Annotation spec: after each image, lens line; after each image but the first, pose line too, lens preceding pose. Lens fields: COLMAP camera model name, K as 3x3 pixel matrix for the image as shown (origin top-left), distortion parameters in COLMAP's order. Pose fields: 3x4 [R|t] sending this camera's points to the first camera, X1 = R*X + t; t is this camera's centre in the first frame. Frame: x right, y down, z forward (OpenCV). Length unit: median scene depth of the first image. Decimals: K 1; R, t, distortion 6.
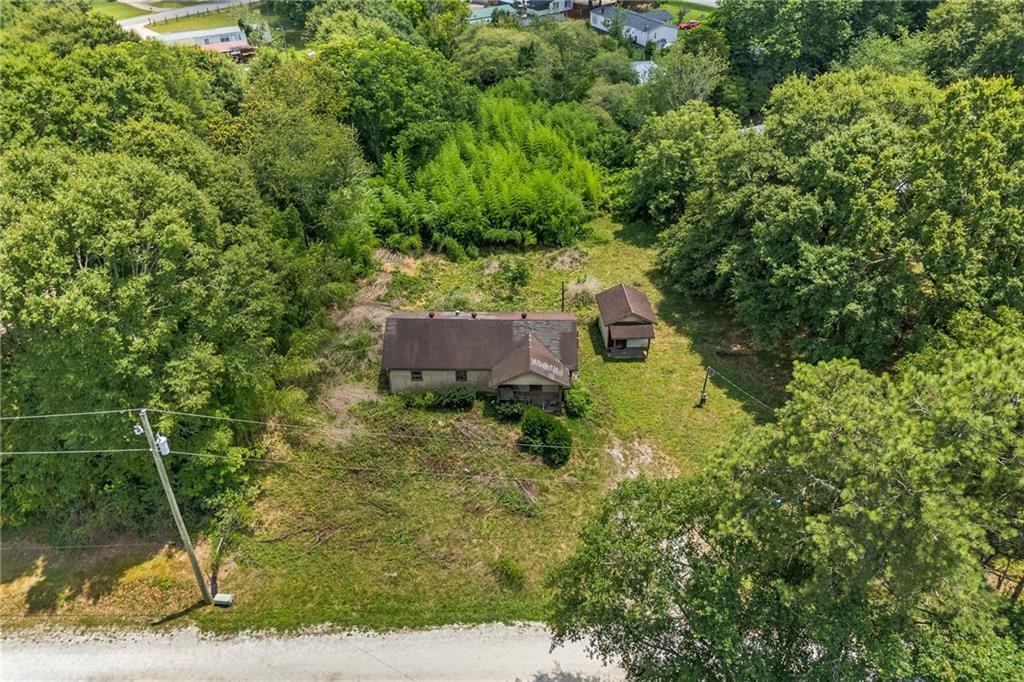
lens RADIAL K [[768.0, 0, 509.2], [0, 768.0, 338.4], [0, 0, 1]] dist [0.055752, -0.047357]
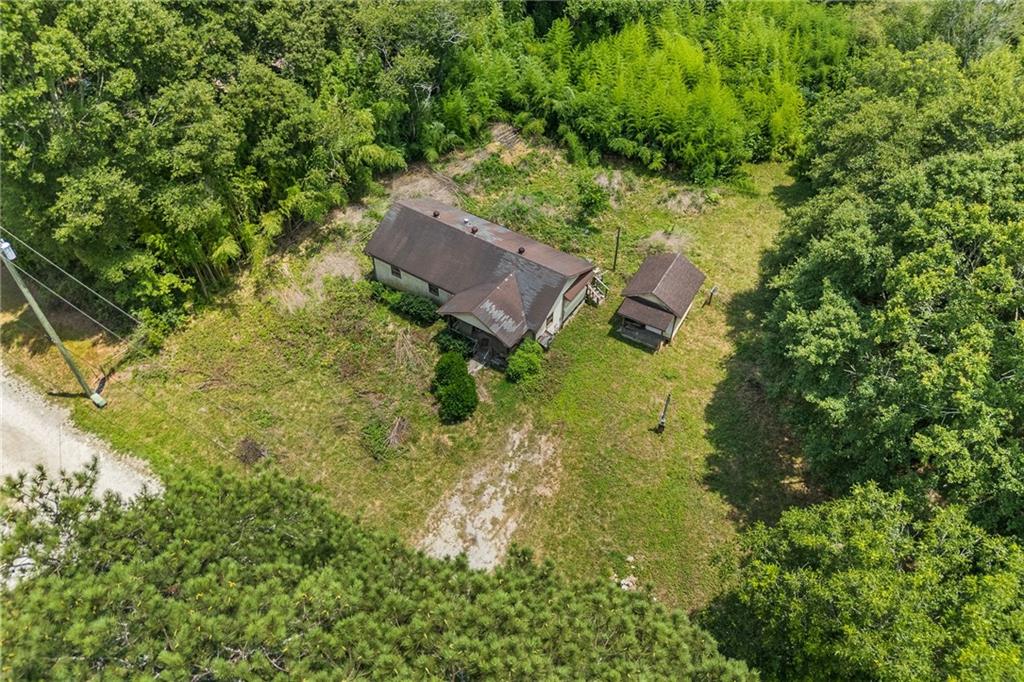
lens RADIAL K [[768.0, 0, 507.8], [0, 768.0, 346.3], [0, 0, 1]] dist [0.055752, -0.047357]
pose [[0.837368, 0.394949, -0.377930, 0.384753], [-0.312940, 0.913216, 0.260968, -0.155420], [0.448201, -0.100257, 0.888293, 0.217080]]
